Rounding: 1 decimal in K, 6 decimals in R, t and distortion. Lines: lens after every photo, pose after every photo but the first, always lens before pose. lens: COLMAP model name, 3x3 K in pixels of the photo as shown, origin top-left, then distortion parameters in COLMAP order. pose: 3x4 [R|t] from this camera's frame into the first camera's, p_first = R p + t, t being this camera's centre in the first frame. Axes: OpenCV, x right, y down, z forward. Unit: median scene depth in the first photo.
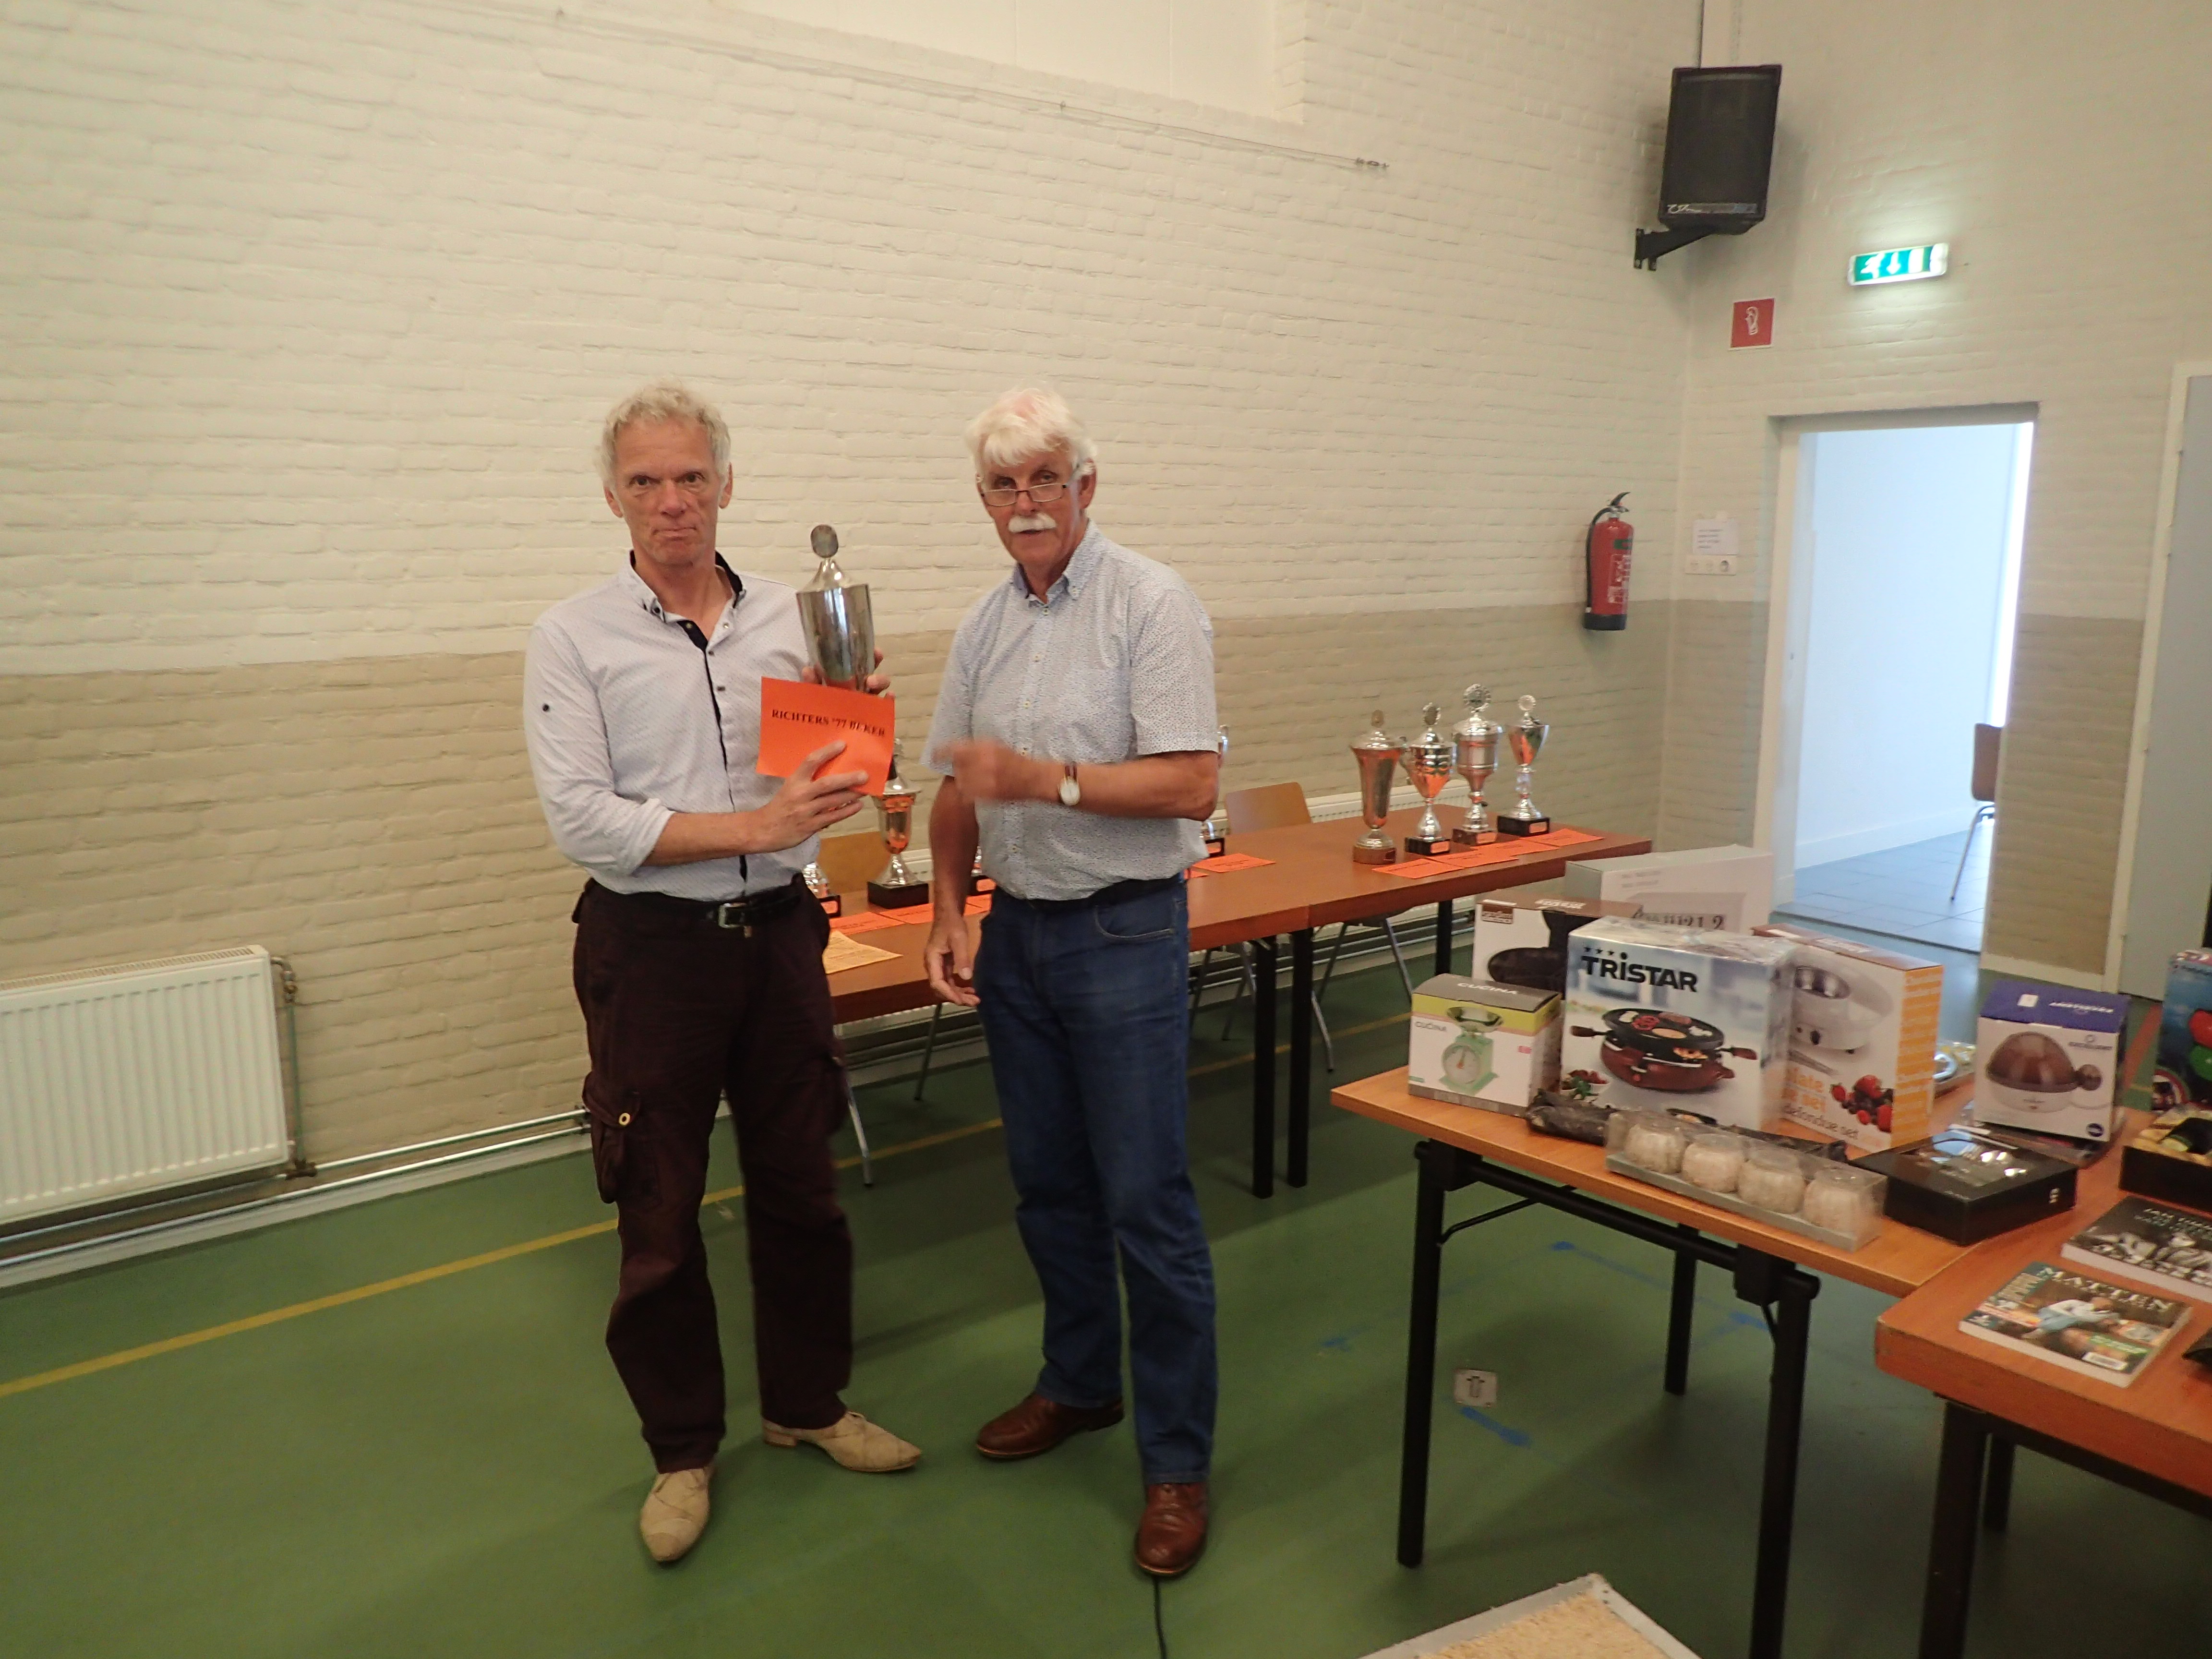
lens RADIAL K [[1658.4, 0, 1113.7], [0, 1658.4, 828.0], [0, 0, 1]] dist [0.000140, -0.004065]
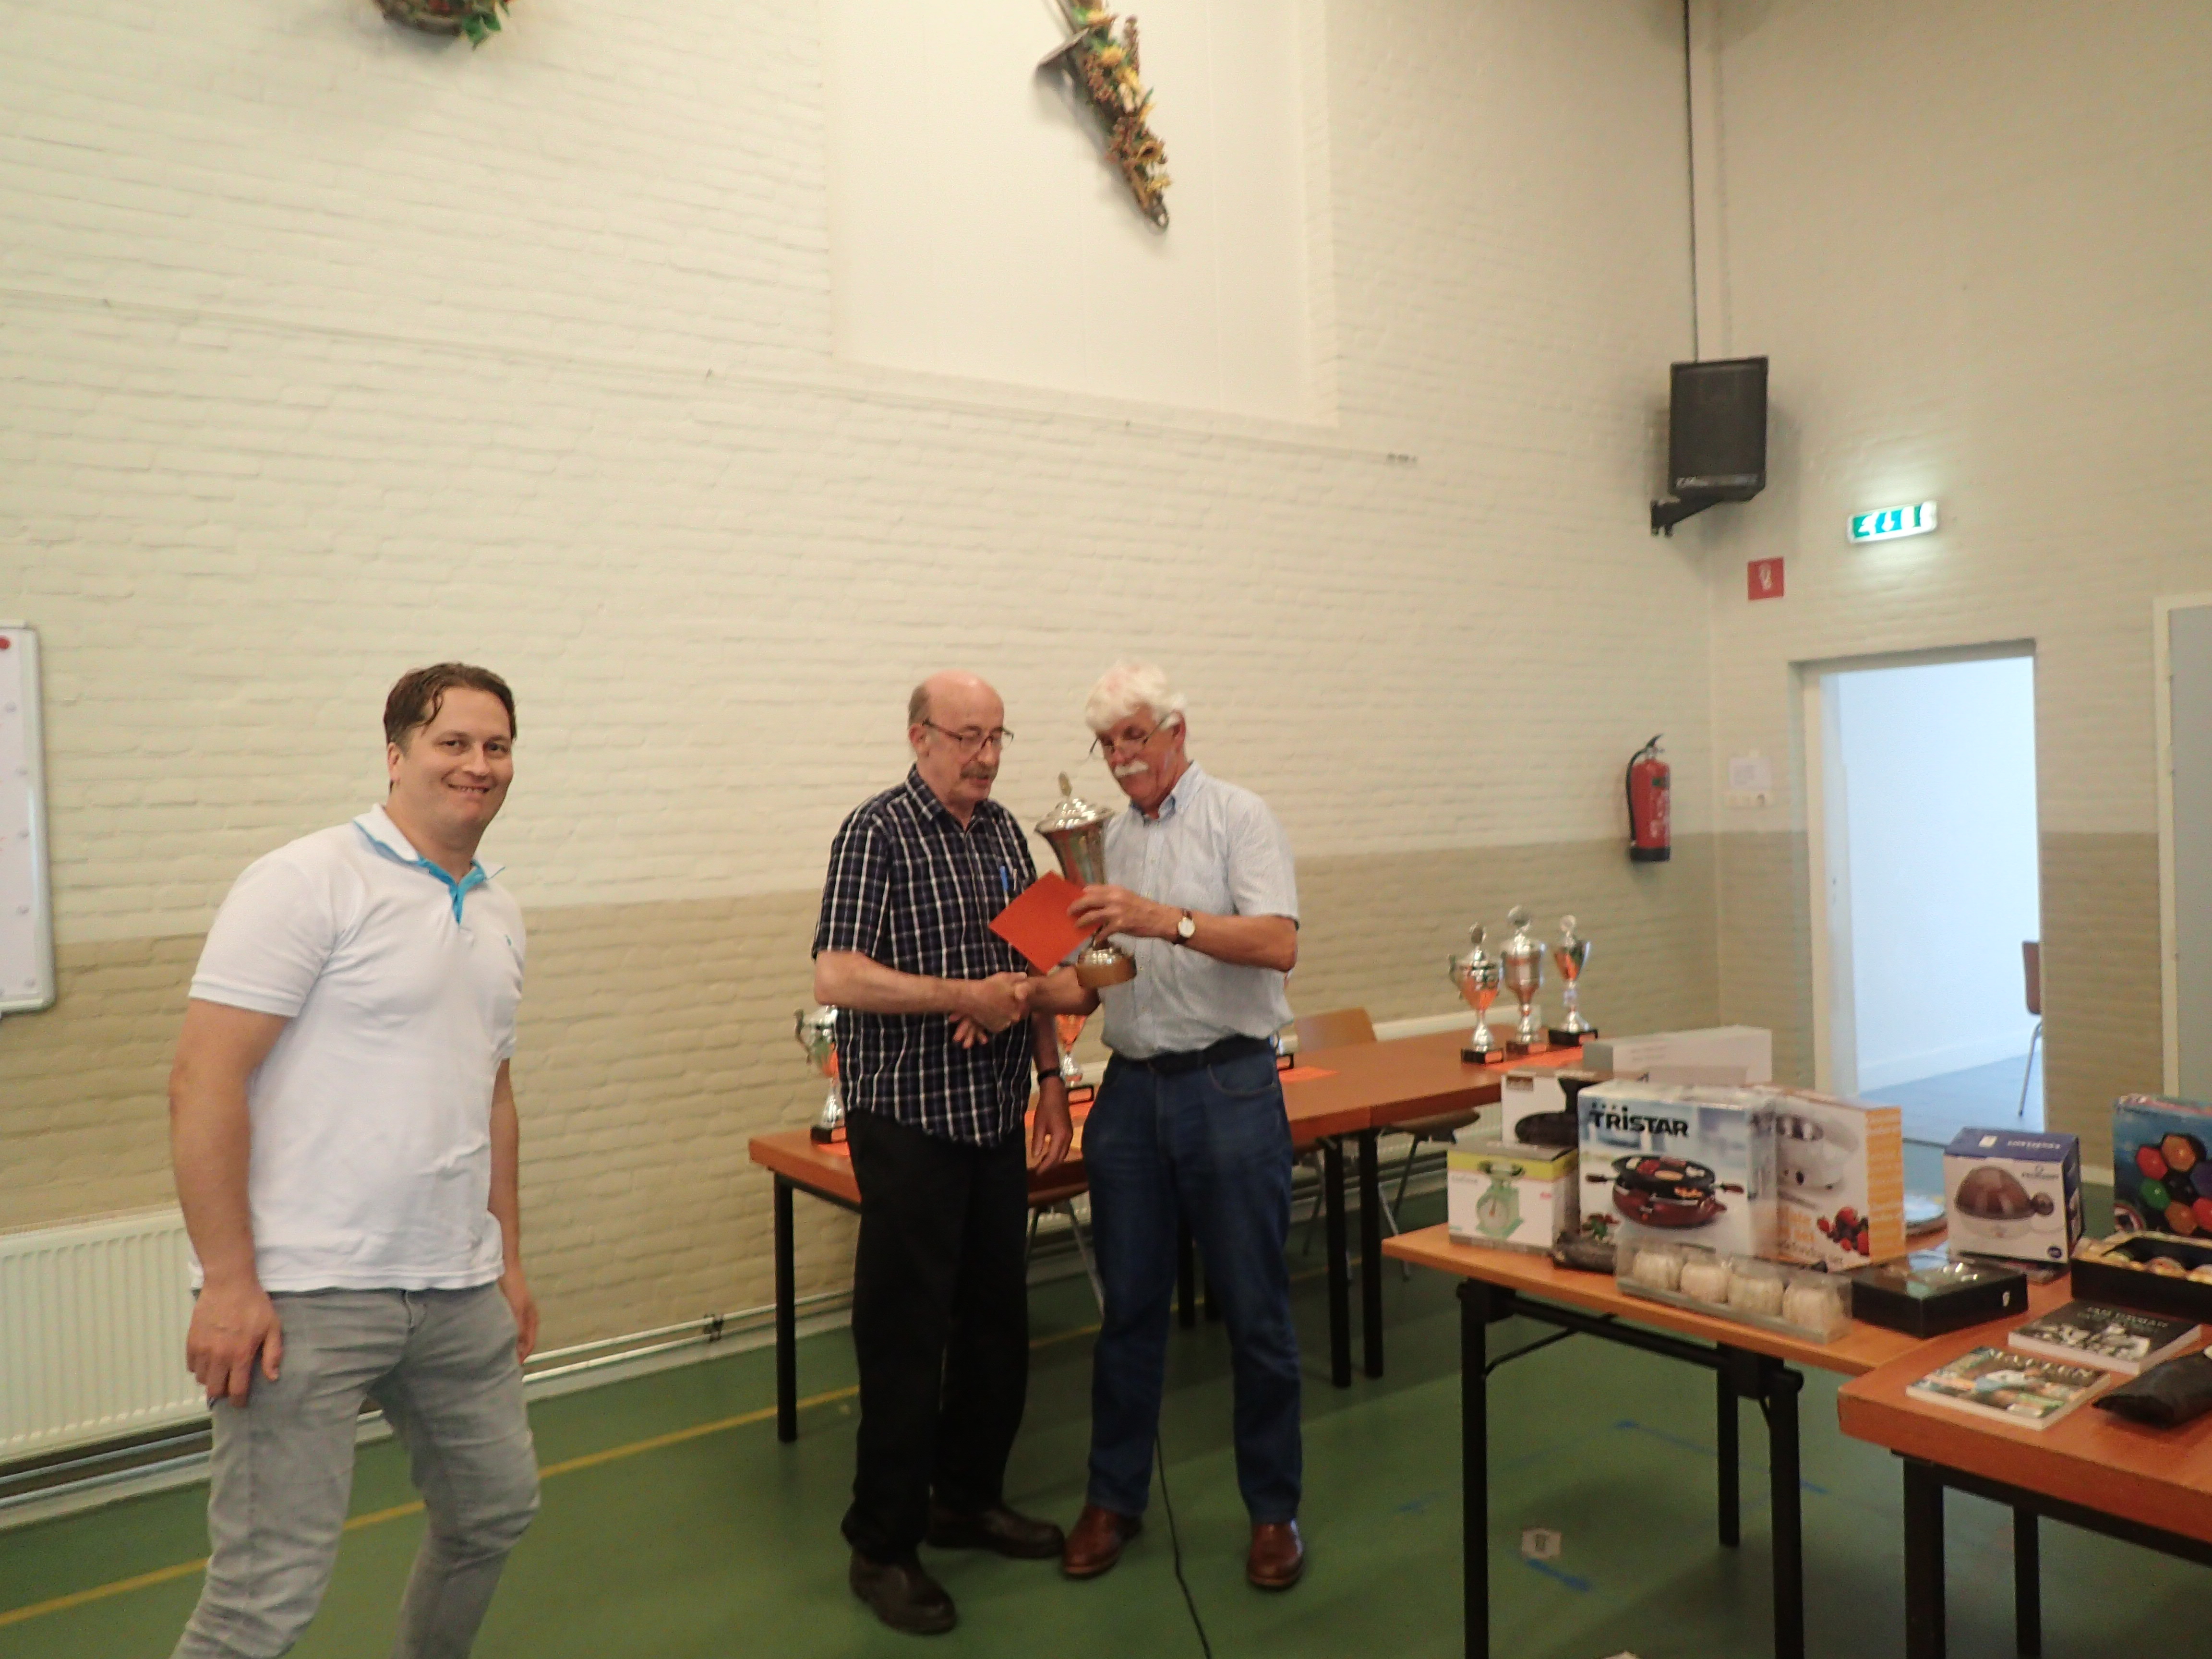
lens RADIAL K [[1658.4, 0, 1110.0], [0, 1658.4, 823.3], [0, 0, 1]] dist [0.000140, -0.004065]
pose [[0.998128, -0.033661, -0.051068, 0.006527], [0.024847, 0.986091, -0.164338, 0.030477], [0.055890, 0.162761, 0.985081, -0.098333]]
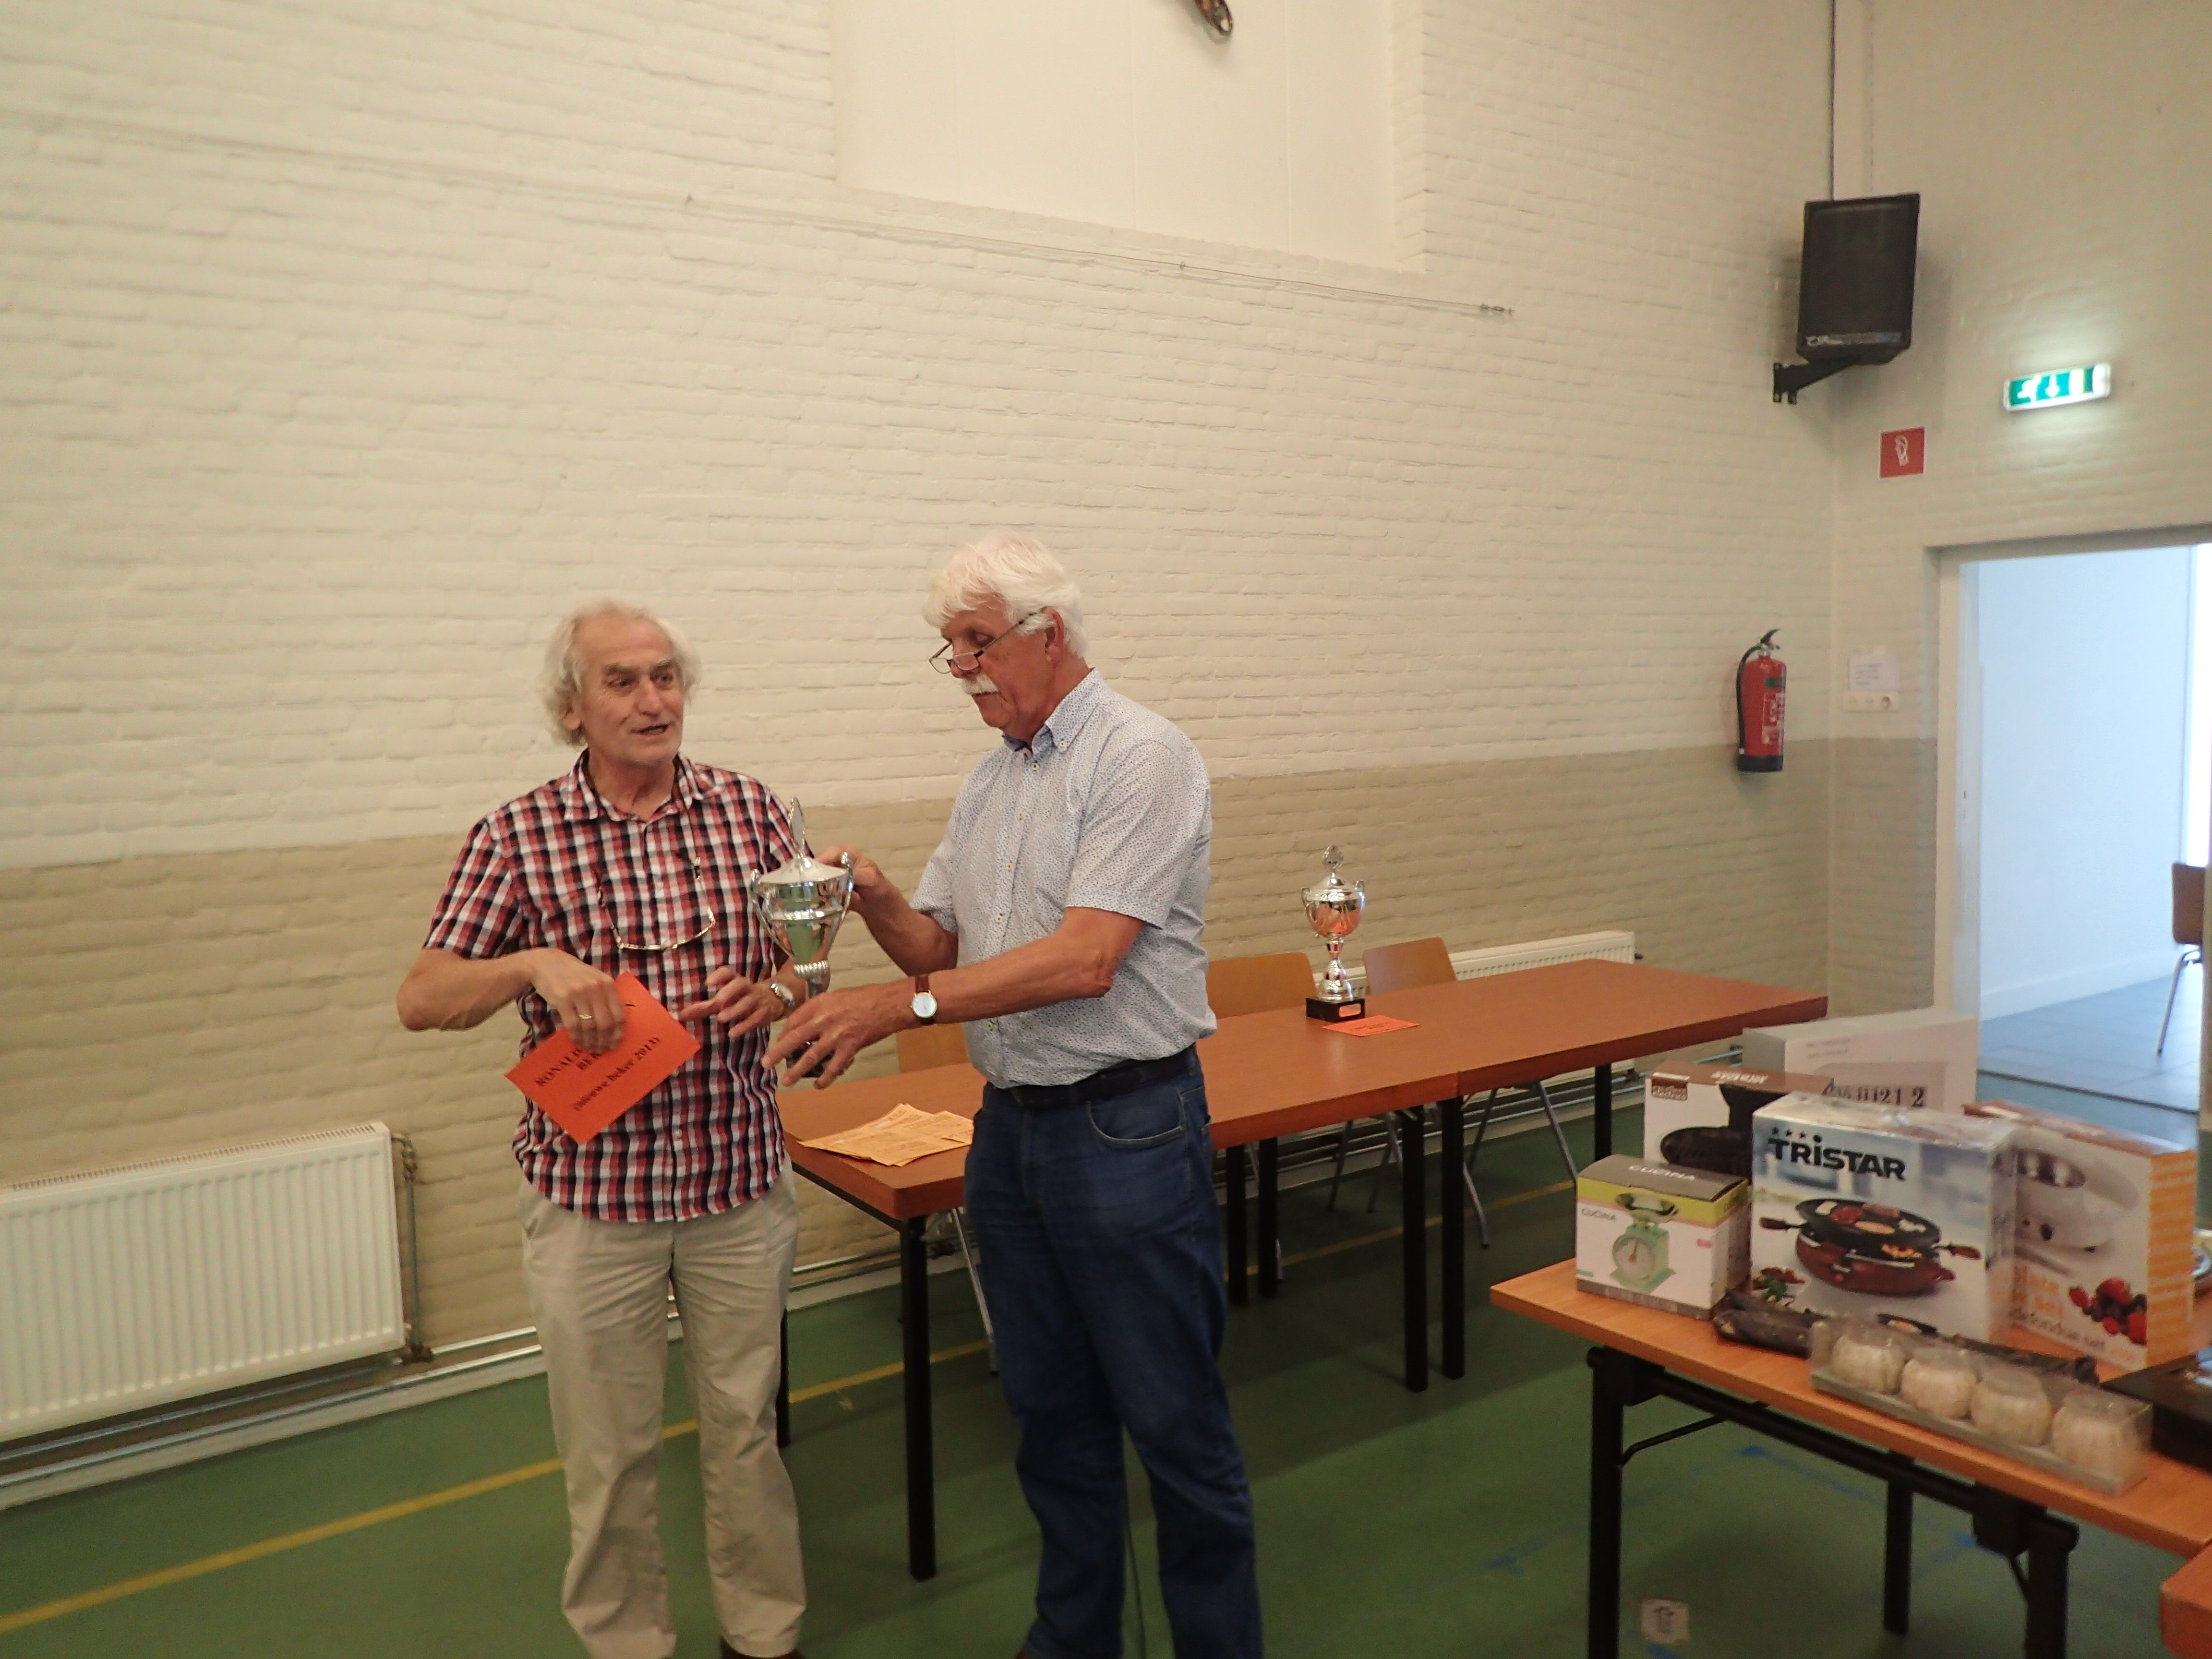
lens RADIAL K [[1658.4, 0, 1109.9], [0, 1658.4, 827.1], [0, 0, 1]] dist [0.000140, -0.004065]
pose [[0.996352, -0.019730, -0.083024, 0.002115], [0.012122, 0.995762, -0.091169, -0.006842], [0.084471, 0.089830, 0.992368, 0.031459]]
